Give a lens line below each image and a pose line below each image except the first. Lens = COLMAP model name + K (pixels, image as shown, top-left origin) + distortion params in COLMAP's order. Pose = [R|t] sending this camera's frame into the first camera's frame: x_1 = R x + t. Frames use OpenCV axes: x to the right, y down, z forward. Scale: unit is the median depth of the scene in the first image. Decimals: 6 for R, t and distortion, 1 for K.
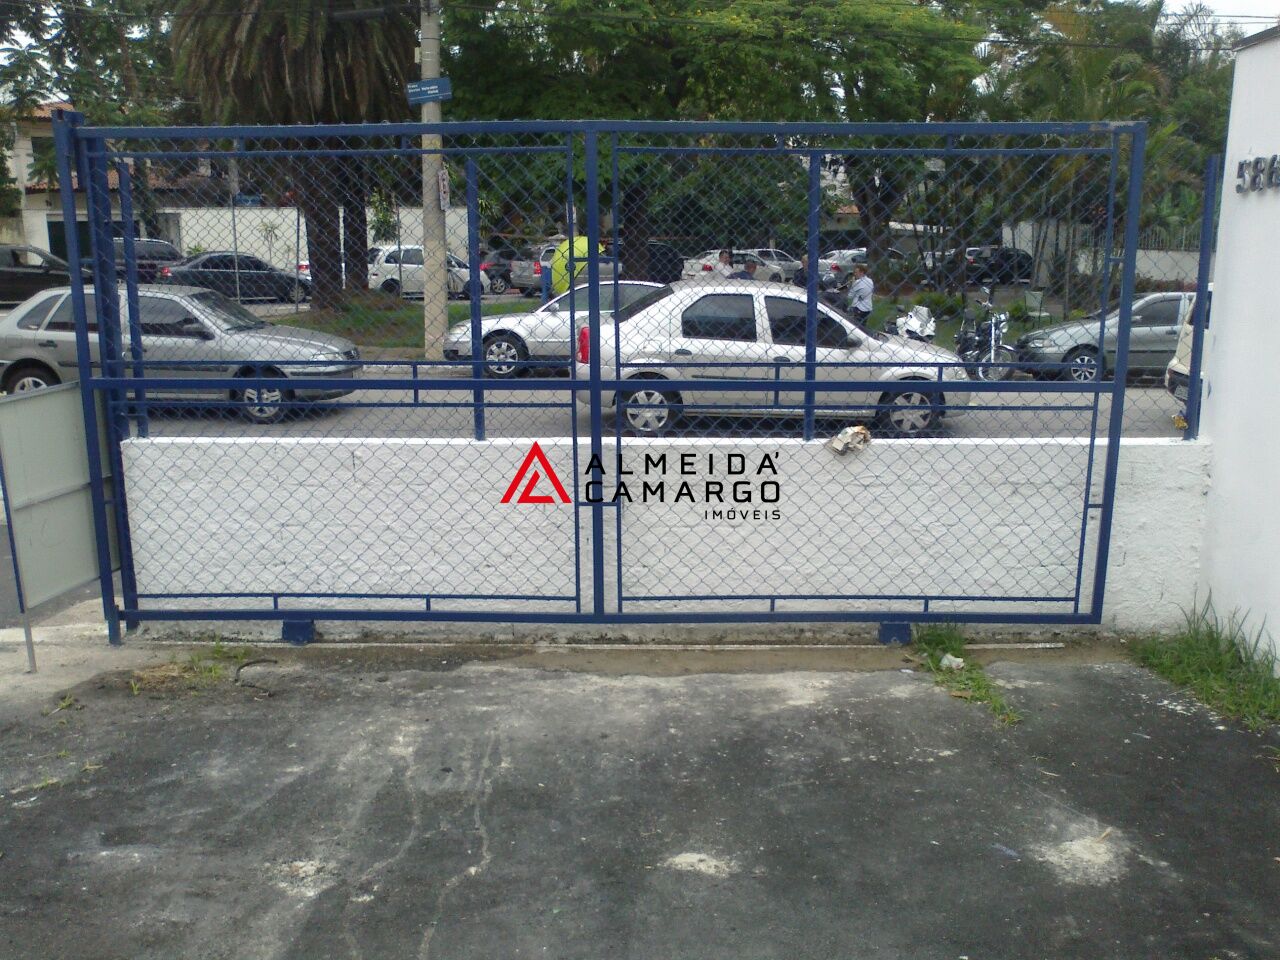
lens RADIAL K [[1162.0, 0, 645.9], [0, 1162.0, 482.2], [0, 0, 1]] dist [-0.044154, 0.033275]
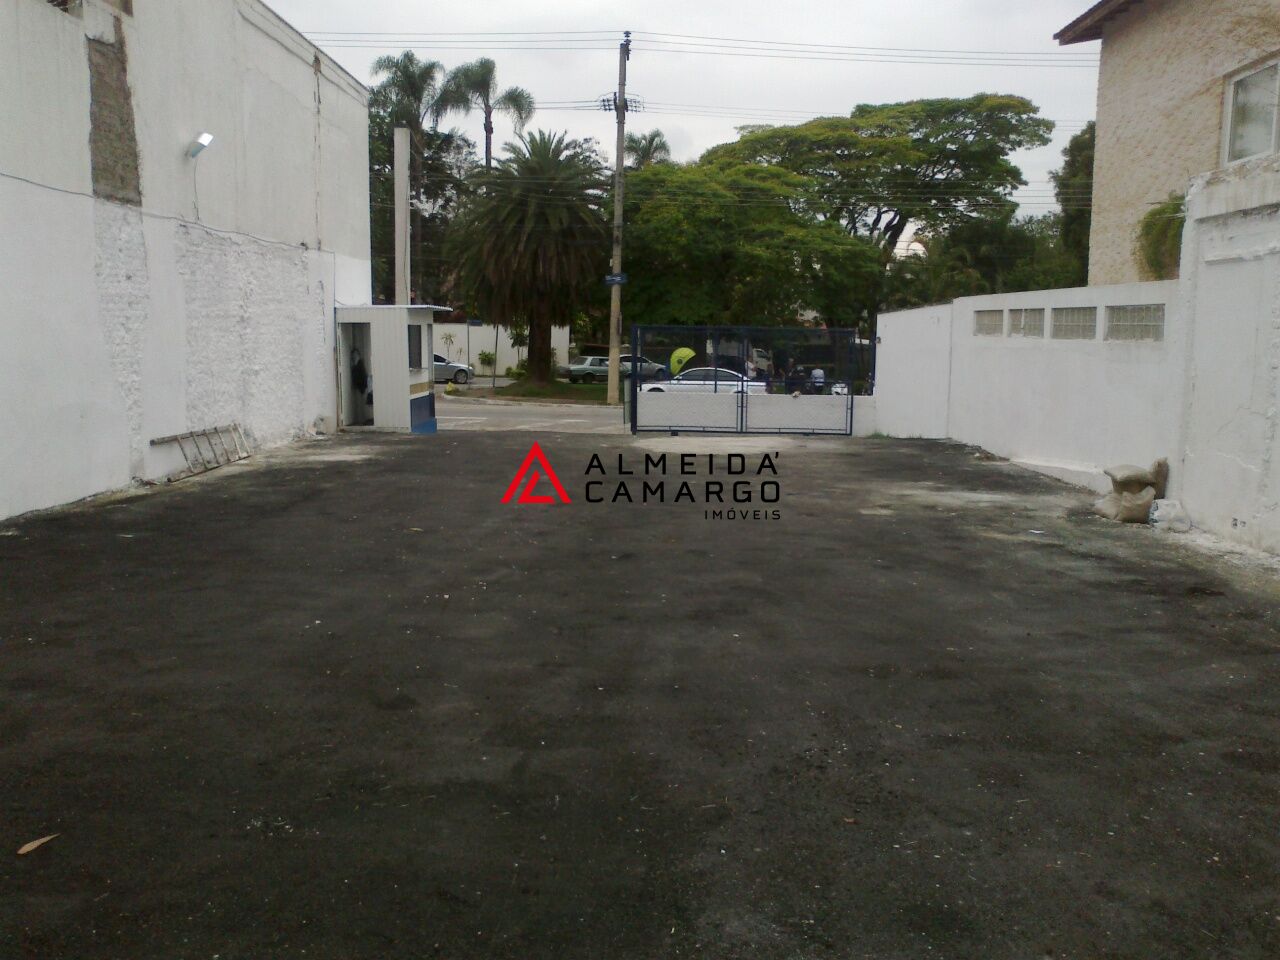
lens RADIAL K [[1162.0, 0, 635.6], [0, 1162.0, 480.3], [0, 0, 1]] dist [-0.044154, 0.033275]
pose [[0.999781, 0.020912, -0.000668, -0.141993], [-0.020884, 0.995495, -0.092489, 0.232485], [-0.001269, 0.092483, 0.995713, -1.115040]]
